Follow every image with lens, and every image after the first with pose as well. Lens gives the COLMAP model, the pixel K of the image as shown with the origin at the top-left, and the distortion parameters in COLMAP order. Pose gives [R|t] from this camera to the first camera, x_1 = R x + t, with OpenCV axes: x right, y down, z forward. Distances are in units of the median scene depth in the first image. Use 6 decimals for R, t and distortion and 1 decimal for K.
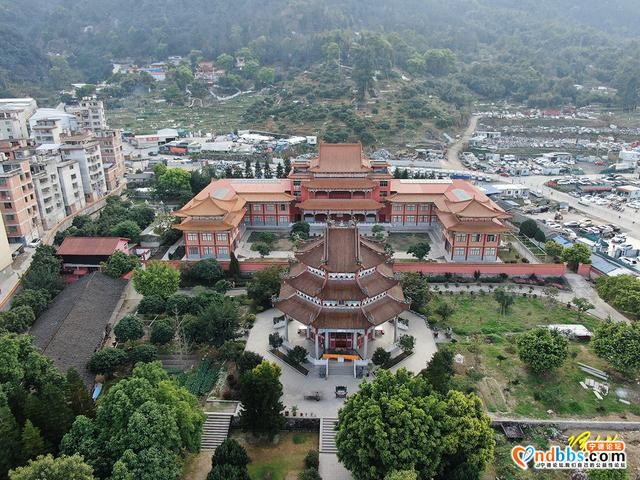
lens RADIAL K [[456.5, 0, 320.0], [0, 456.5, 240.0], [0, 0, 1]] dist [-0.015545, 0.003360]
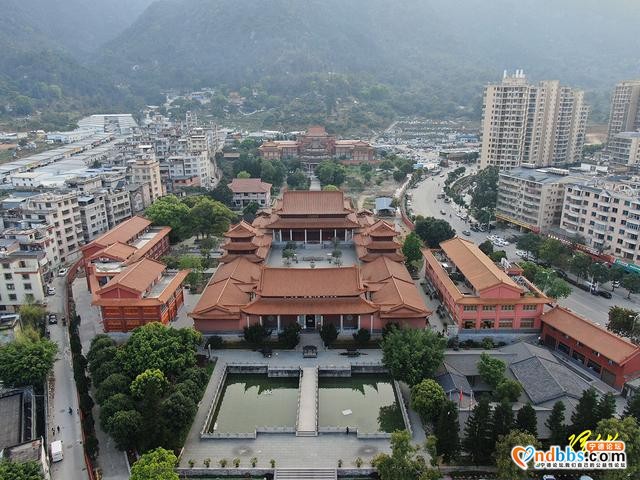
lens RADIAL K [[456.5, 0, 320.0], [0, 456.5, 240.0], [0, 0, 1]] dist [-0.015545, 0.003360]
pose [[0.999303, -0.010245, 0.035886, -0.012544], [0.012074, 0.998618, -0.051153, 0.219713], [-0.035312, 0.051550, 0.998046, -0.600709]]
